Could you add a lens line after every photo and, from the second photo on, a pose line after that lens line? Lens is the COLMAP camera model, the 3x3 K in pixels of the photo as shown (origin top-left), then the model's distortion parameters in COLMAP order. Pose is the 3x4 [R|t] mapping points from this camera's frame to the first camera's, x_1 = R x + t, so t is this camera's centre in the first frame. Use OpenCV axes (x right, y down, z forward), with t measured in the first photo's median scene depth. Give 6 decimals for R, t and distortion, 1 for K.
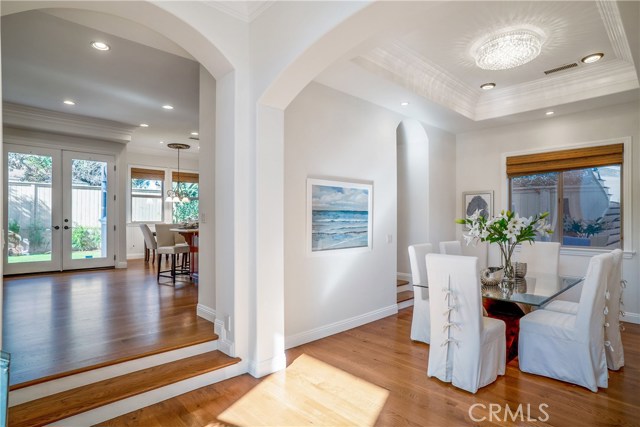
lens RADIAL K [[346.3, 0, 318.8], [0, 346.3, 214.7], [0, 0, 1]] dist [-0.054769, 0.011183]
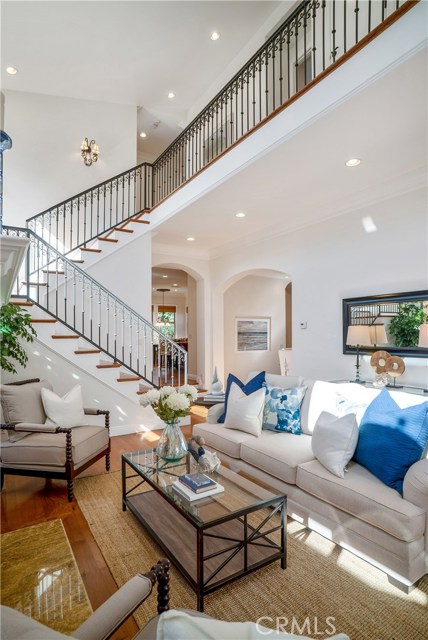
lens RADIAL K [[346.3, 0, 214.0], [0, 346.3, 323.9], [0, 0, 1]] dist [-0.054769, 0.011183]
pose [[0.983971, -0.014974, -0.177700, 0.196251], [0.010821, 0.999646, -0.024315, -0.012663], [0.178001, 0.022003, 0.983784, -1.052497]]
